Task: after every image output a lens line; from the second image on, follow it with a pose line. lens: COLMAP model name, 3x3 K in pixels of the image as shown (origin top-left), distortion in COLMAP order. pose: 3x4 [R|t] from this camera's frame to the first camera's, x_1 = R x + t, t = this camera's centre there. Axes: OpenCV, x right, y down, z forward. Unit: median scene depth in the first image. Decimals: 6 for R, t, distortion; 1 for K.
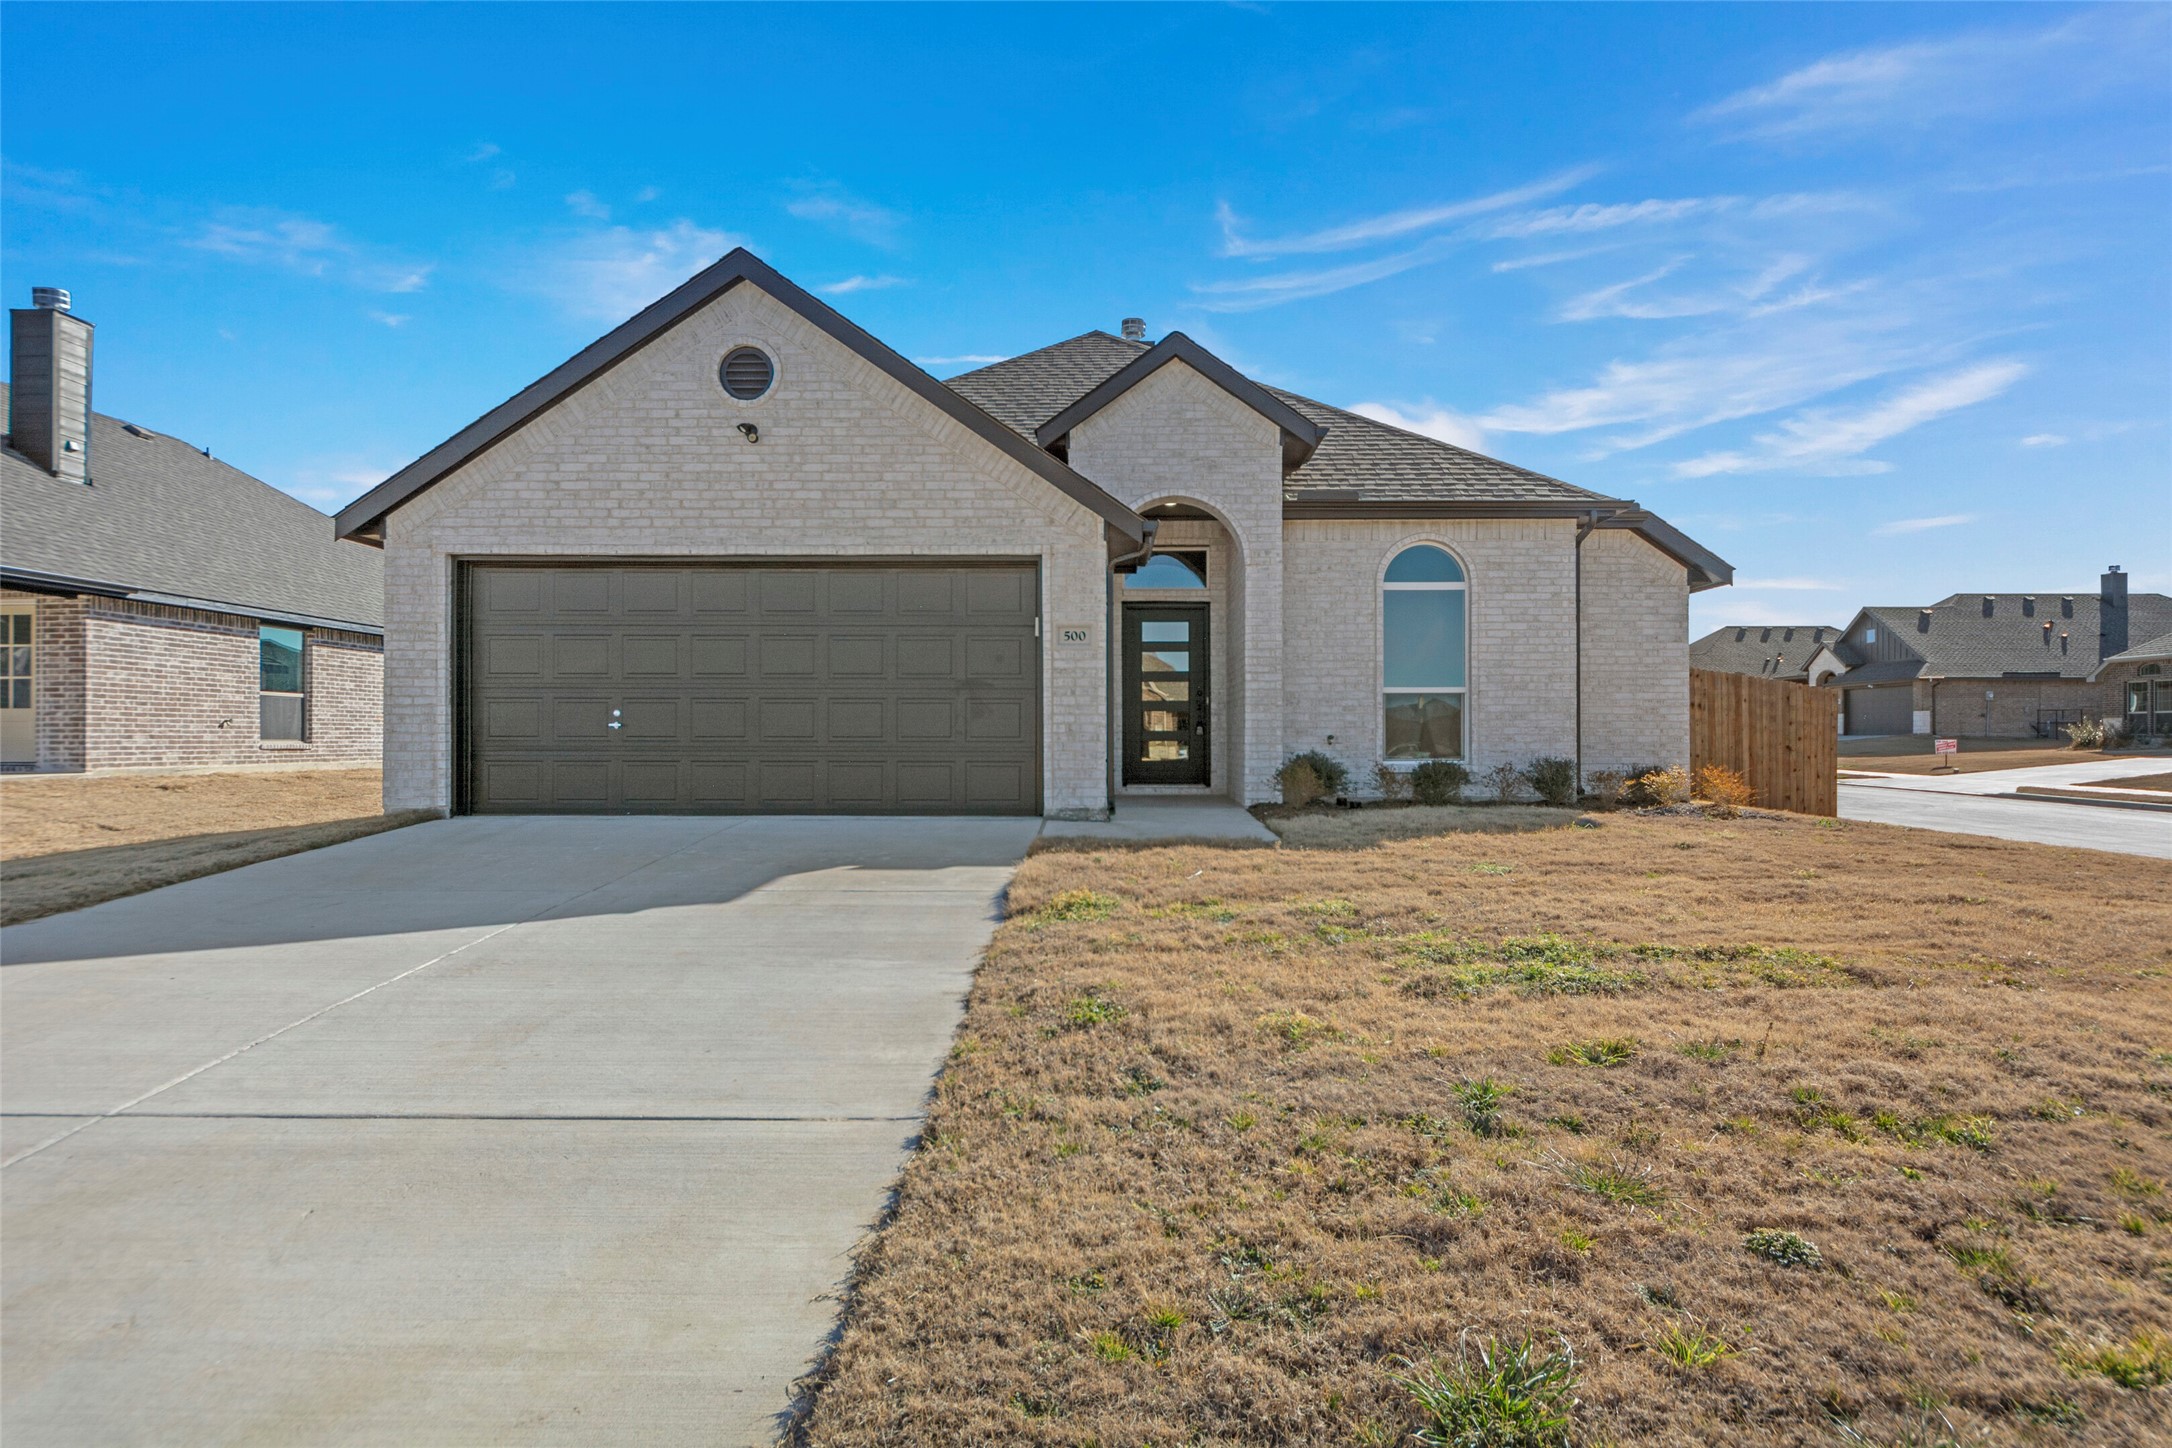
lens RADIAL K [[1173.7, 0, 1086.0], [0, 1173.7, 724.0], [0, 0, 1]] dist [0.001440, 0.000015]
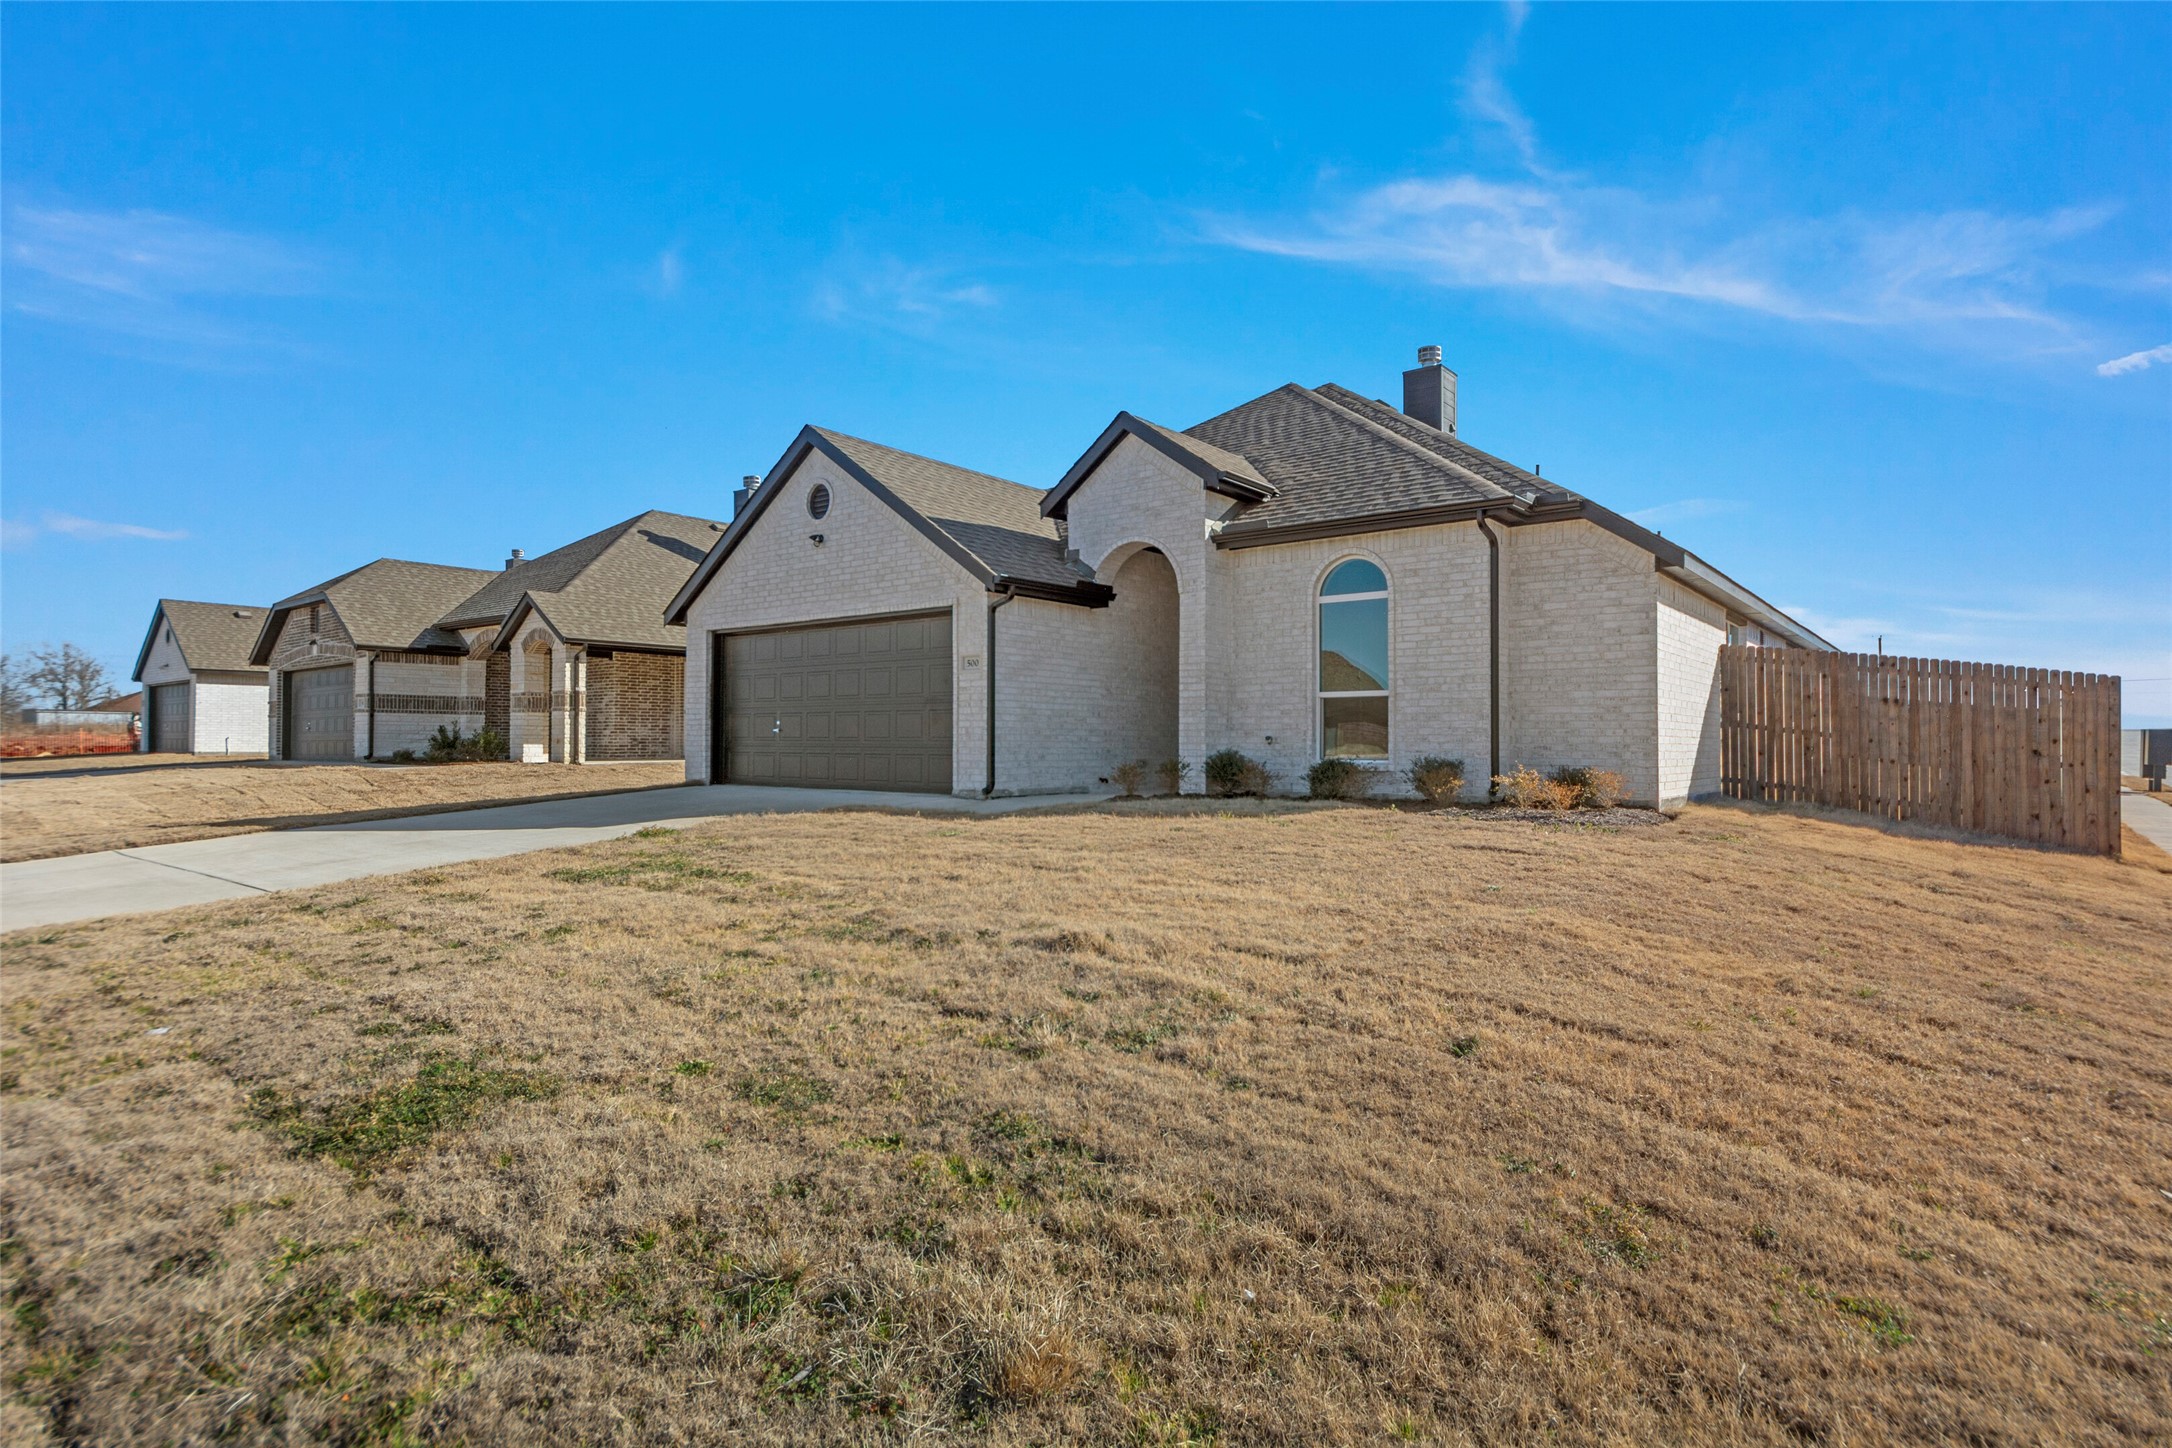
lens RADIAL K [[1122.4, 0, 1086.0], [0, 1122.4, 724.0], [0, 0, 1]] dist [-0.000629, 0.000022]
pose [[0.791483, -0.009171, -0.611123, 0.728034], [0.004493, 0.999948, -0.009187, 0.006968], [0.611175, 0.004526, 0.791482, 0.038593]]
